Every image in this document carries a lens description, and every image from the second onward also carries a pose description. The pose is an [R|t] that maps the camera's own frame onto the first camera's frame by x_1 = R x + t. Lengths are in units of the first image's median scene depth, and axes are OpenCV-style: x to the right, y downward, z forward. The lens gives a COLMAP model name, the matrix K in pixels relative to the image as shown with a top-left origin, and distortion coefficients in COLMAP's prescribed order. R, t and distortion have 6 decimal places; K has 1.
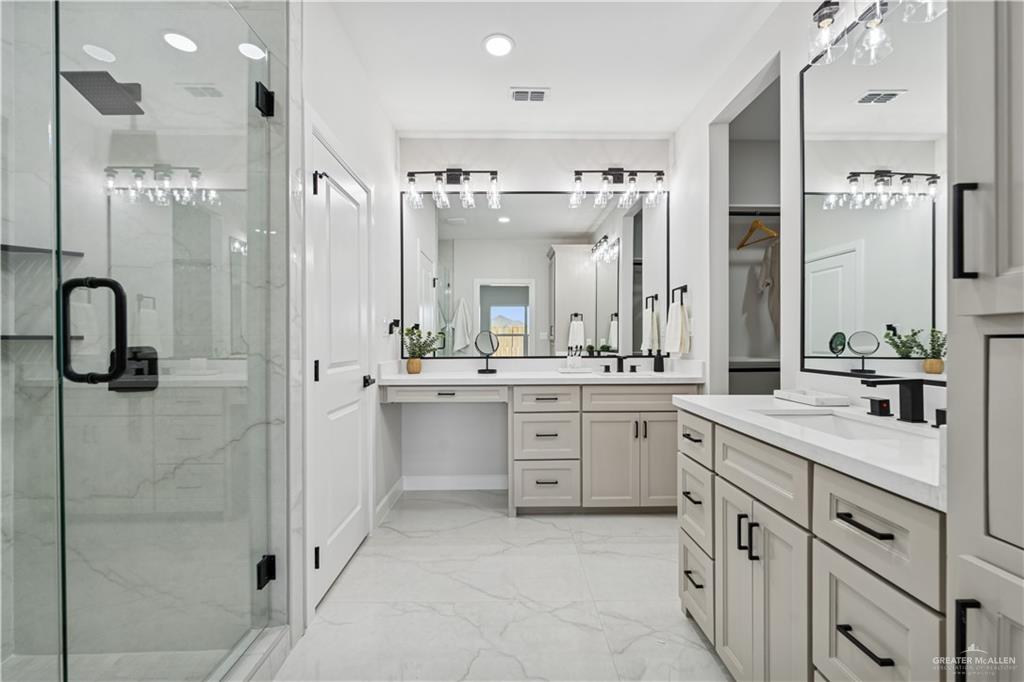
lens RADIAL K [[414.6, 0, 509.9], [0, 414.6, 338.4], [0, 0, 1]] dist [-0.000407, -0.000717]
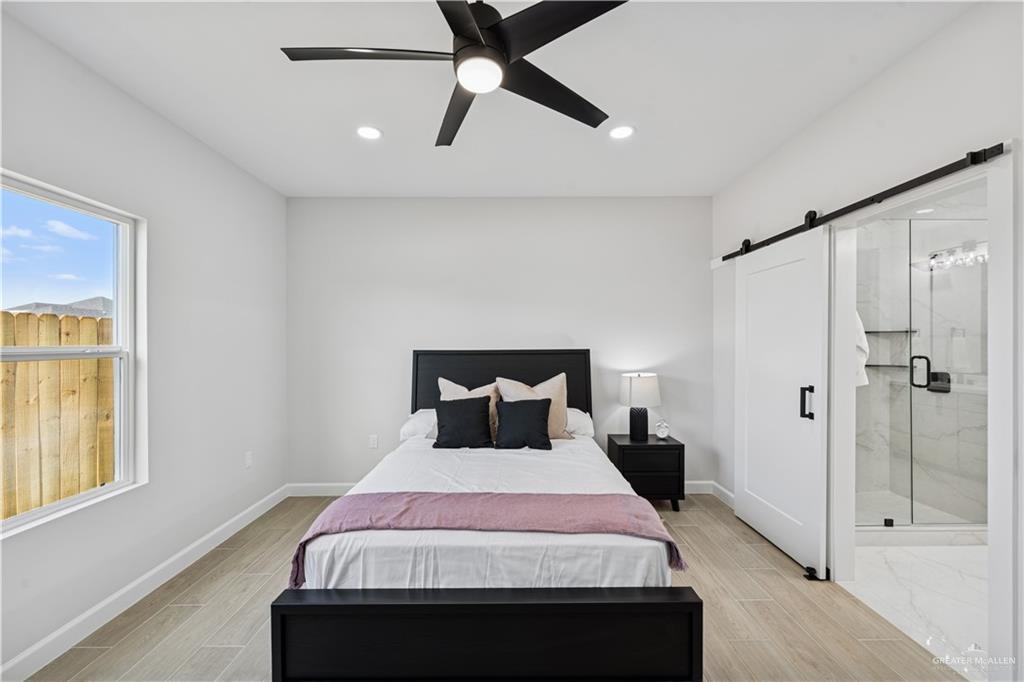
lens RADIAL K [[414.6, 0, 515.4], [0, 414.6, 344.8], [0, 0, 1]] dist [-0.000407, -0.000717]
pose [[0.002445, 0.016369, -0.999863, 1.248605], [0.012329, 0.999790, 0.016398, -0.181759], [0.999921, -0.012367, 0.002243, -1.221052]]
